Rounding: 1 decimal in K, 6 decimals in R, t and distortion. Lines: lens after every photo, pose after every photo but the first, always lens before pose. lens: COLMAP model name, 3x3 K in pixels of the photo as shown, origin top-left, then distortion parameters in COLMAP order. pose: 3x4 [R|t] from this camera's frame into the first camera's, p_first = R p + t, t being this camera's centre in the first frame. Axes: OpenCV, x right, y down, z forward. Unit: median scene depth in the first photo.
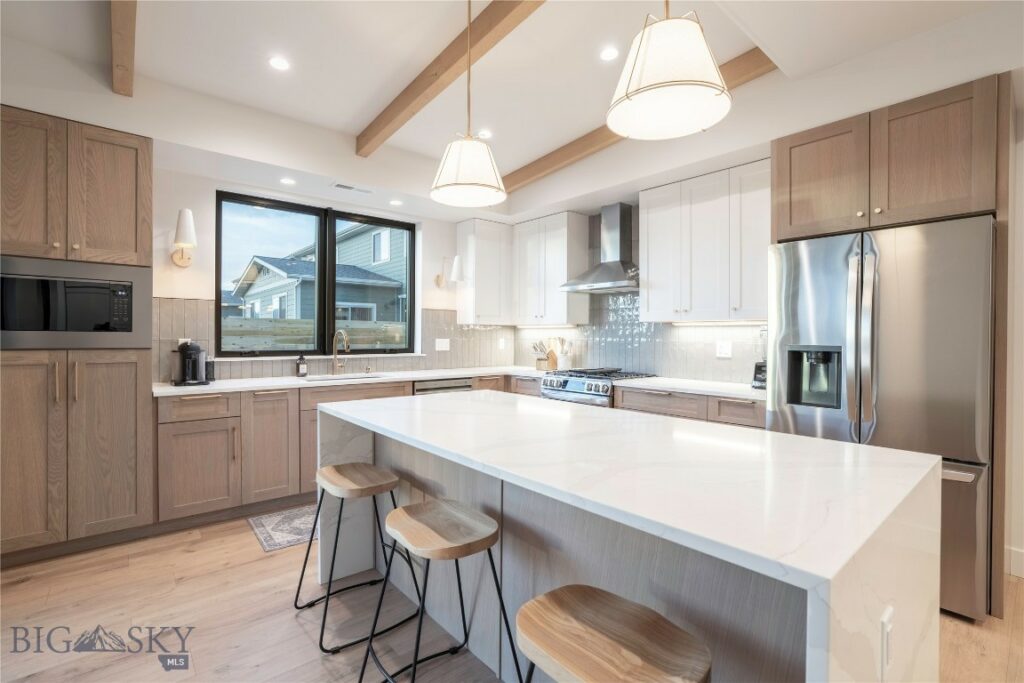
lens RADIAL K [[466.0, 0, 523.9], [0, 466.0, 341.3], [0, 0, 1]] dist [0.000828, 0.000159]
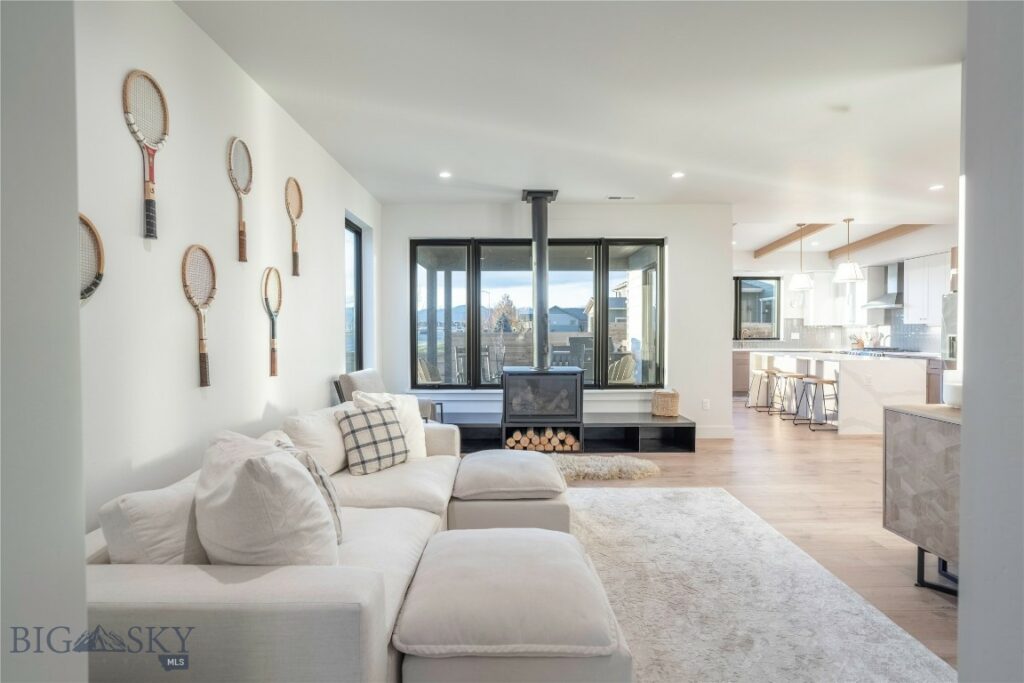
lens RADIAL K [[470.8, 0, 510.7], [0, 470.8, 329.5], [0, 0, 1]] dist [-0.015532, 0.000218]
pose [[0.743214, -0.010507, -0.668971, 0.314449], [-0.000976, 0.999859, -0.016789, 0.017430], [0.669053, 0.013131, 0.743099, -1.580087]]
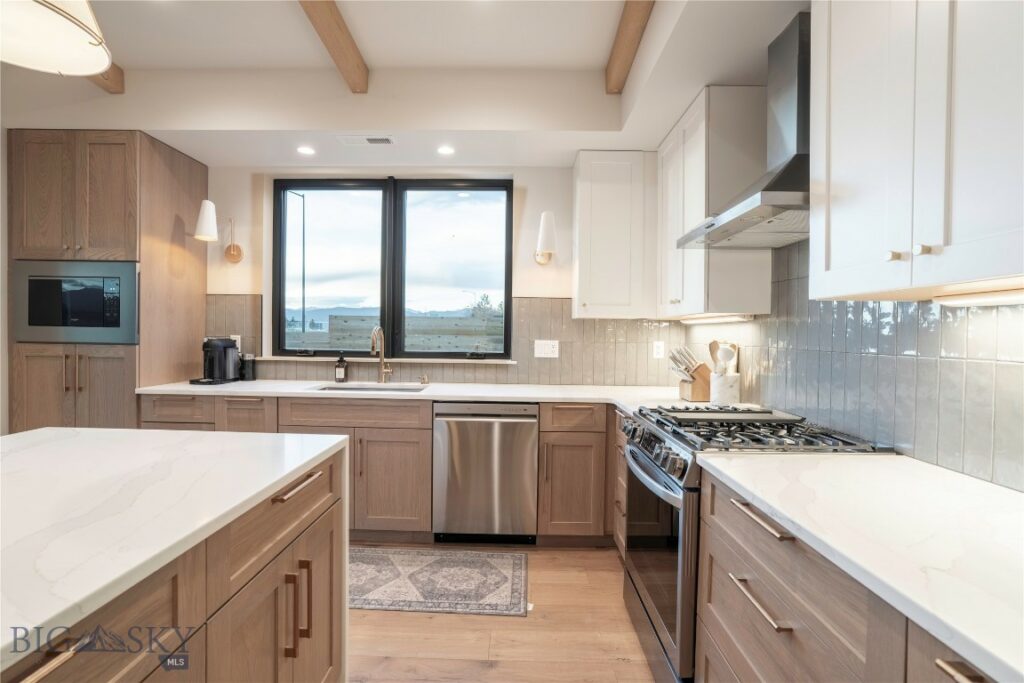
lens RADIAL K [[480.9, 0, 515.8], [0, 480.9, 337.9], [0, 0, 1]] dist [-0.015430, 0.000109]
pose [[0.737824, 0.010374, -0.674913, 0.313543], [-0.018521, 0.999817, -0.004880, -0.005051], [0.674739, 0.016101, 0.737881, 0.537658]]
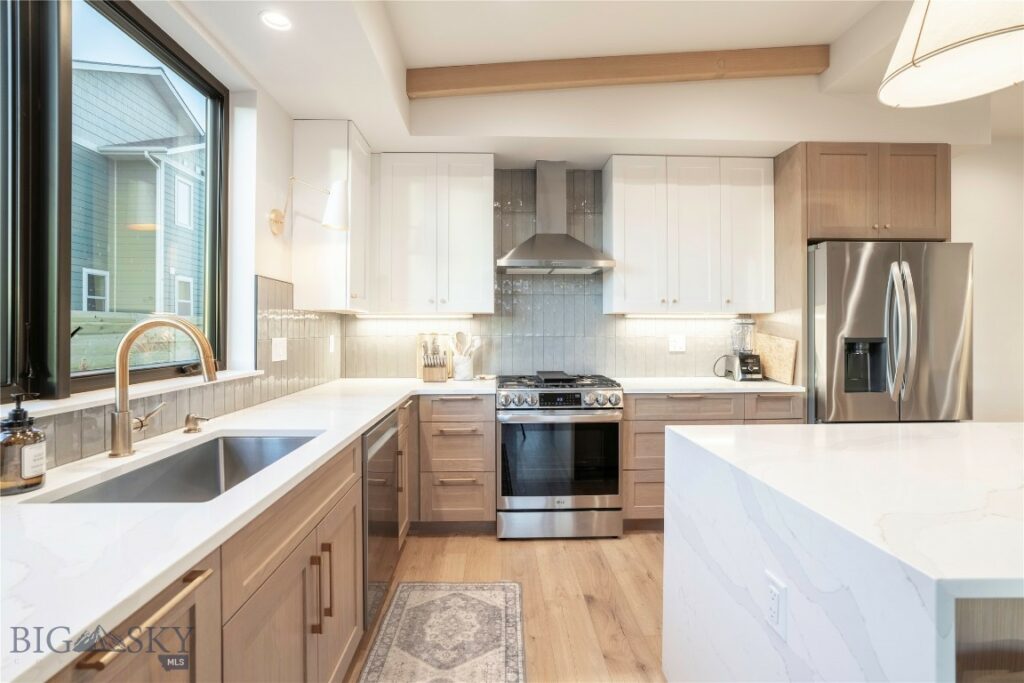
lens RADIAL K [[470.8, 0, 510.7], [0, 470.8, 329.5], [0, 0, 1]] dist [-0.015532, 0.000218]
pose [[0.642657, -0.007765, 0.766115, -0.476426], [0.013815, 0.999904, -0.001454, -0.012437], [-0.766030, 0.011518, 0.642702, 0.574601]]
